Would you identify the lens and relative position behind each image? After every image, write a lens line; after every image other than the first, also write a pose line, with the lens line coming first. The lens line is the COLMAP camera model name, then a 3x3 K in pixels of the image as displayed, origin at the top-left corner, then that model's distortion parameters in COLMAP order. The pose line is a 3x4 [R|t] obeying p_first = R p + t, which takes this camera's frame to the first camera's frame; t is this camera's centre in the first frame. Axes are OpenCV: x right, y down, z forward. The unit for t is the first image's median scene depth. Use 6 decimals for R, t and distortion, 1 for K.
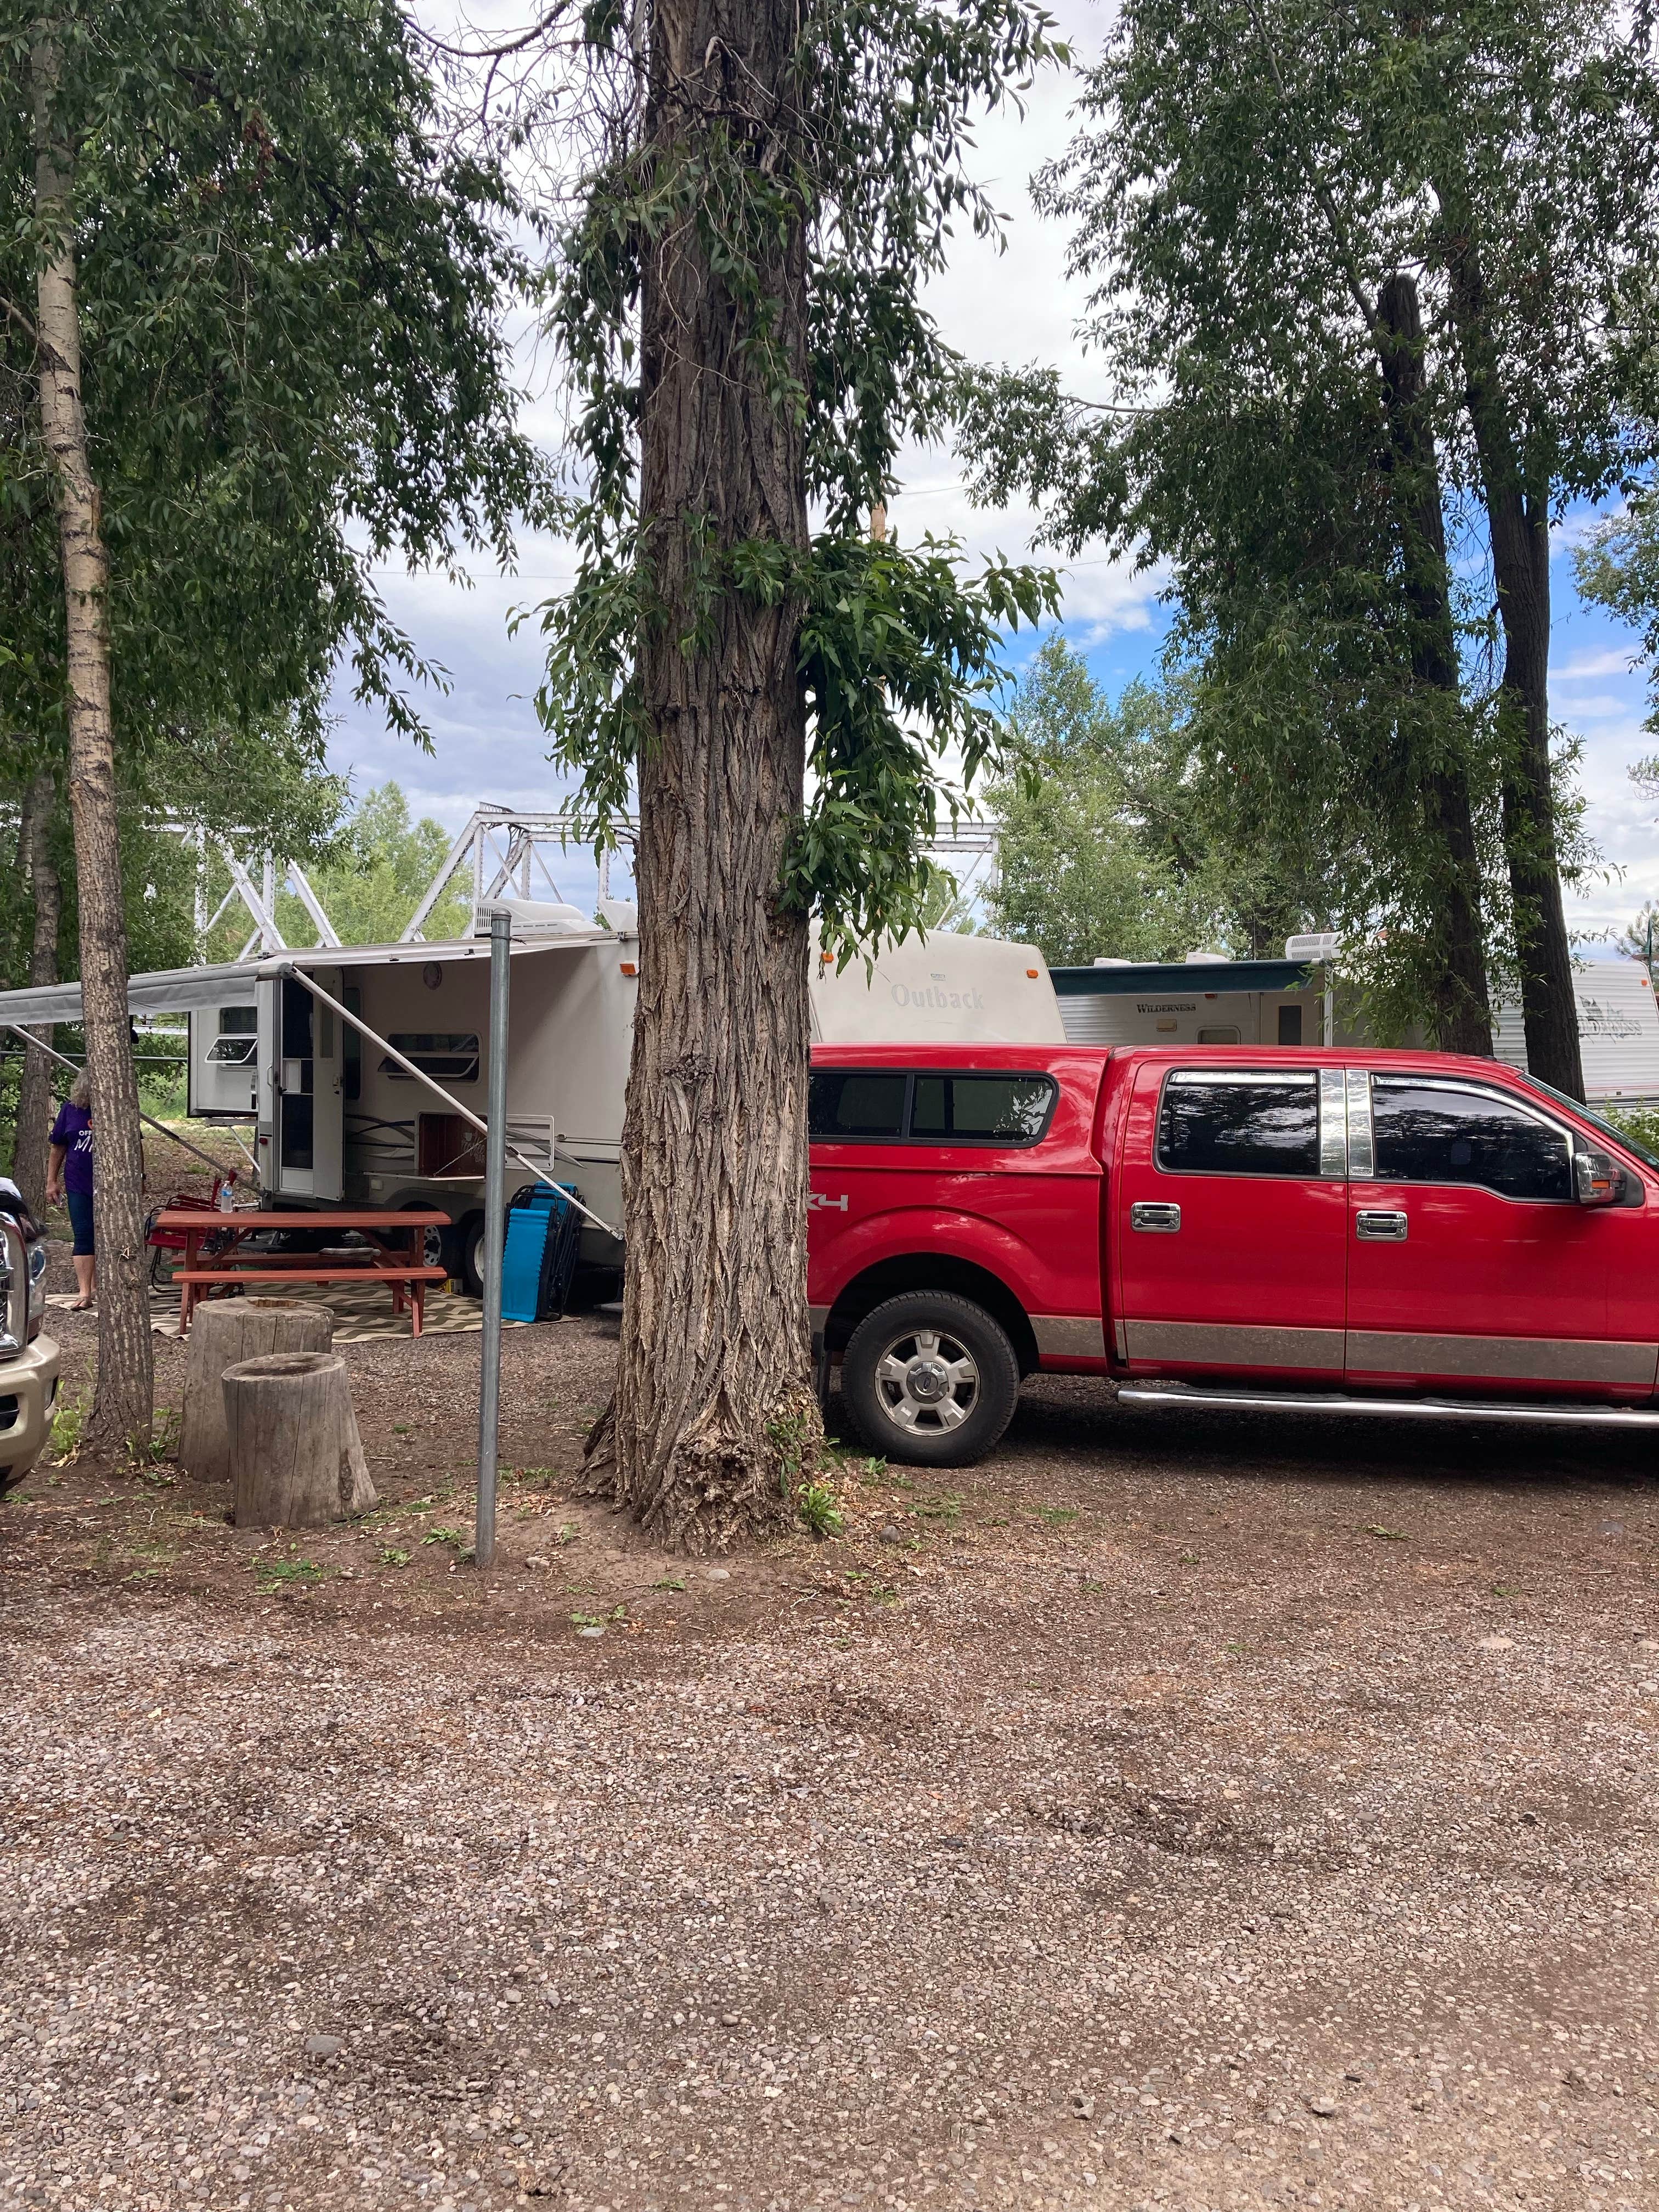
lens RADIAL K [[1588.5, 0, 832.3], [0, 1588.5, 1084.2], [0, 0, 1]] dist [0.008913, -0.009364]
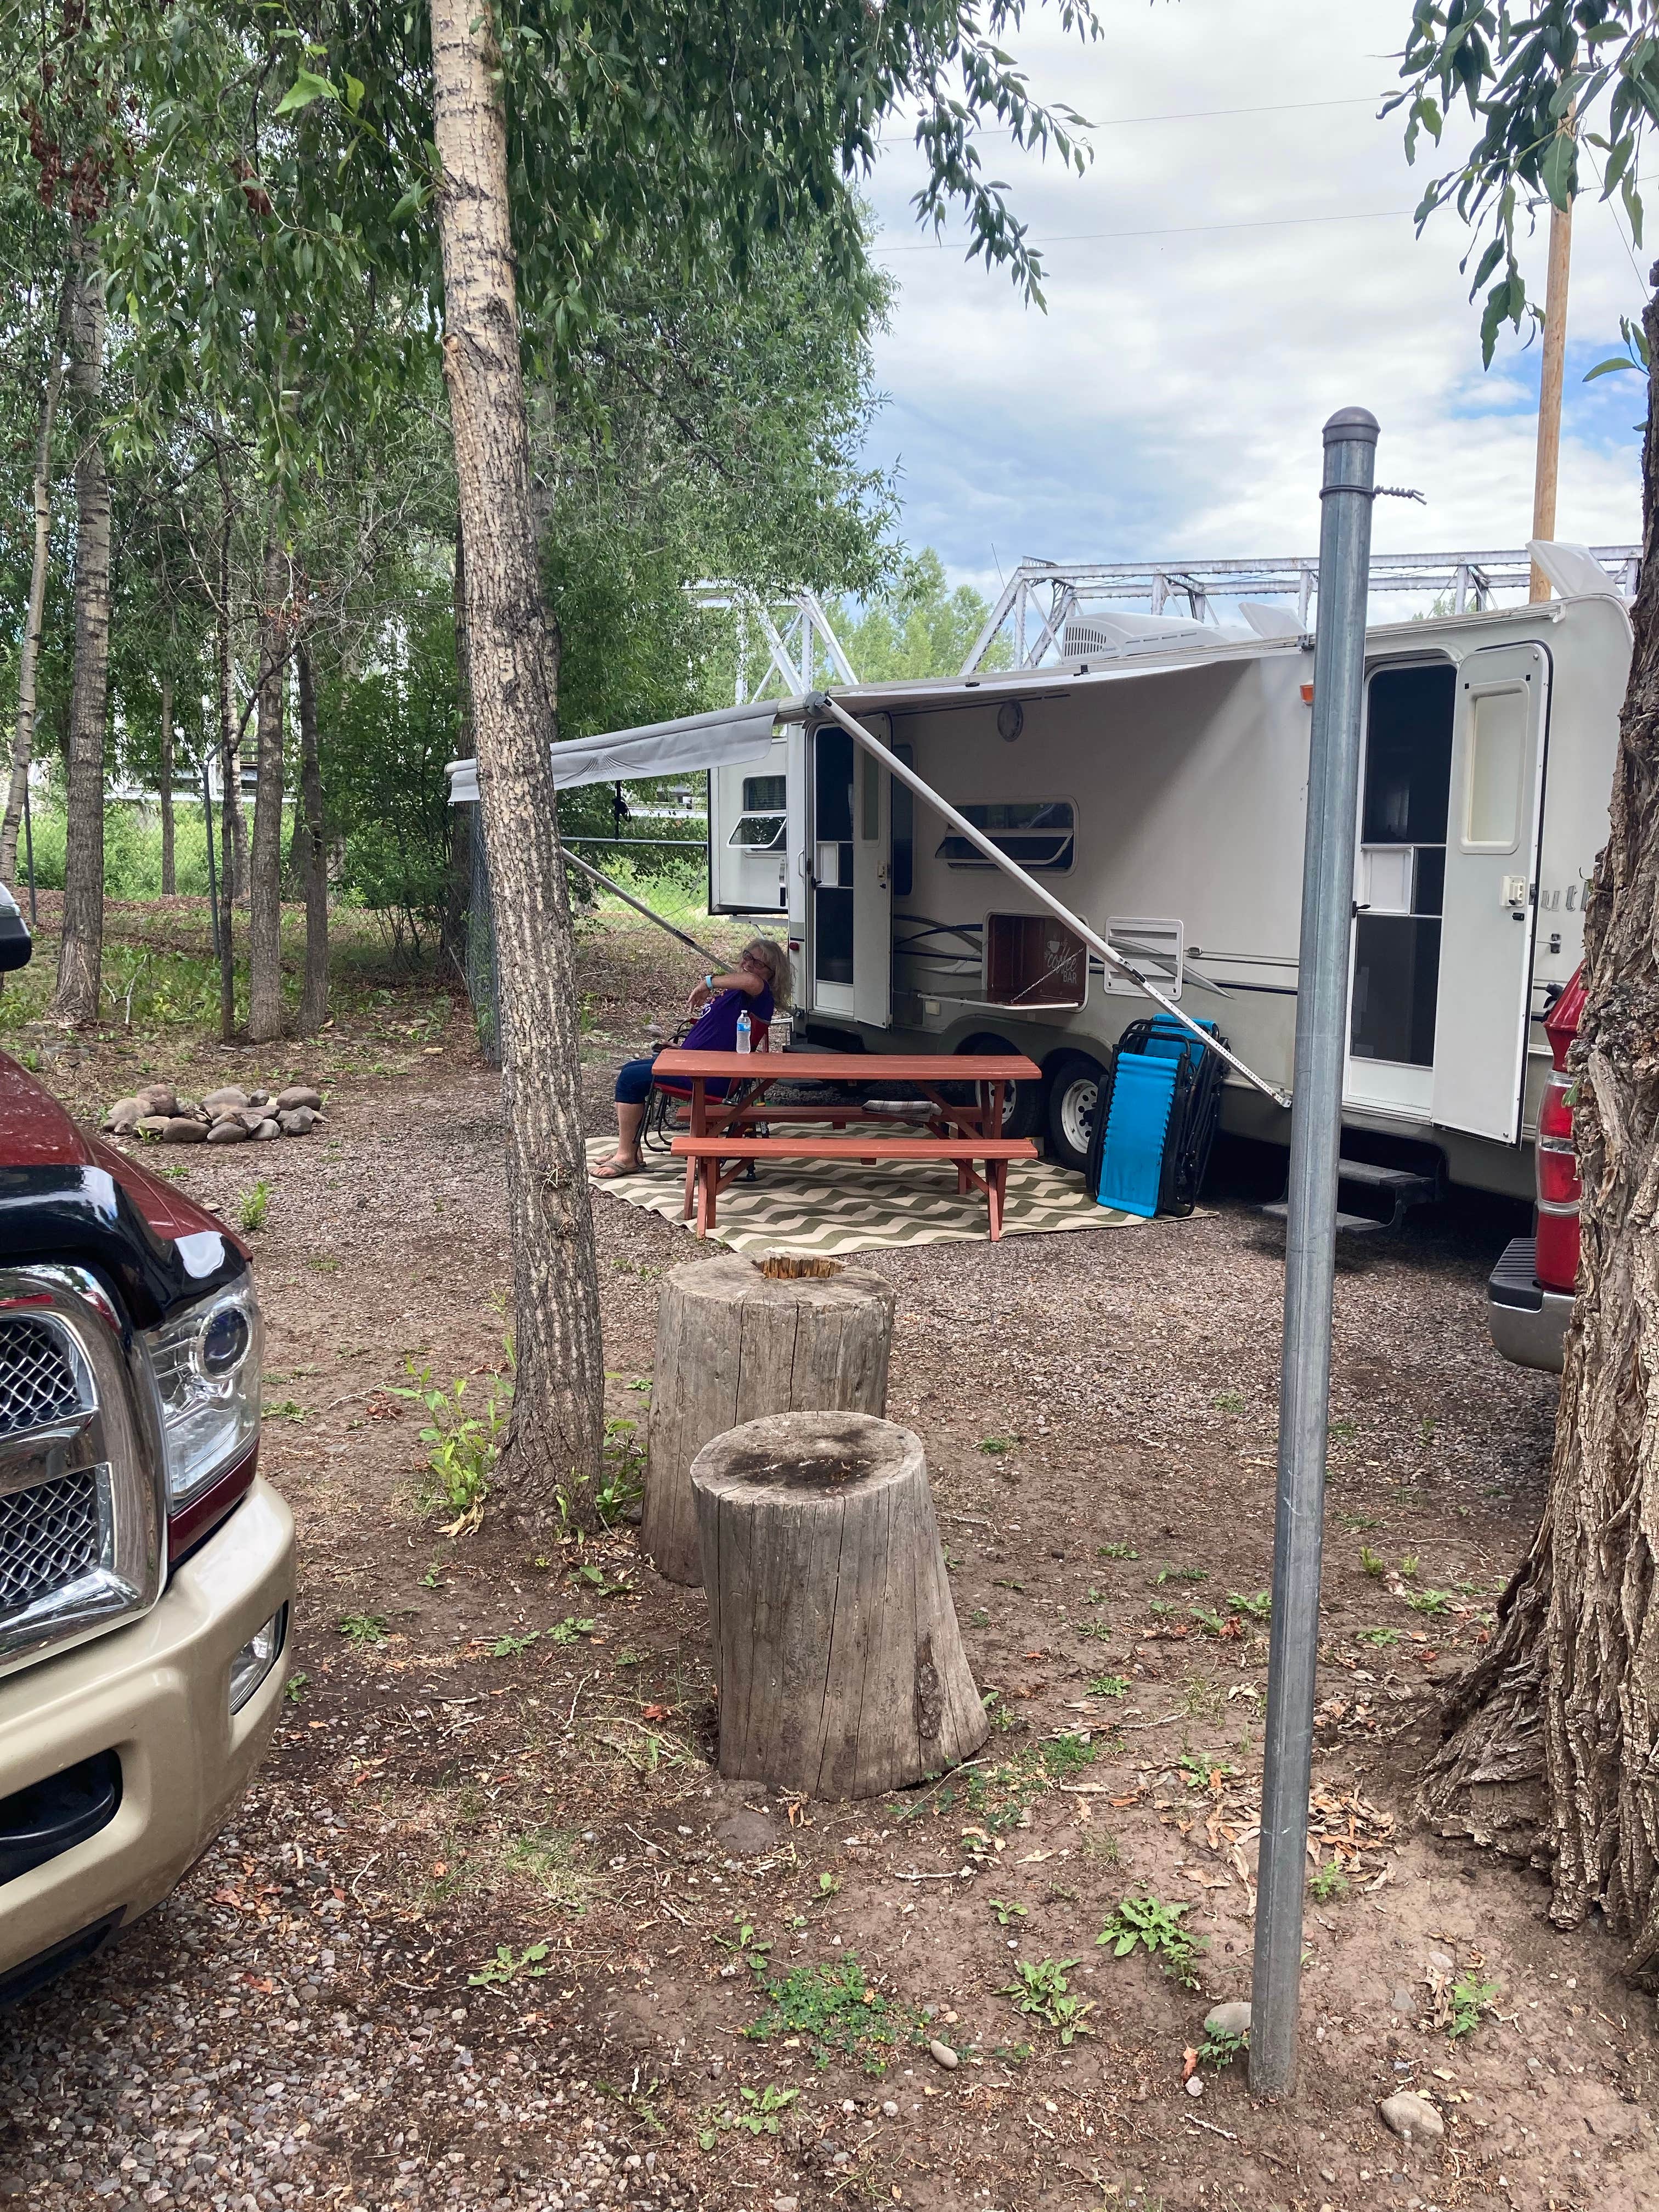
lens RADIAL K [[1588.5, 0, 840.8], [0, 1588.5, 1109.0], [0, 0, 1]] dist [0.008913, -0.009364]
pose [[0.948746, 0.041484, -0.313305, -0.112381], [0.005994, 0.988807, 0.149078, -0.003153], [0.315983, -0.143315, 0.937878, 0.338347]]
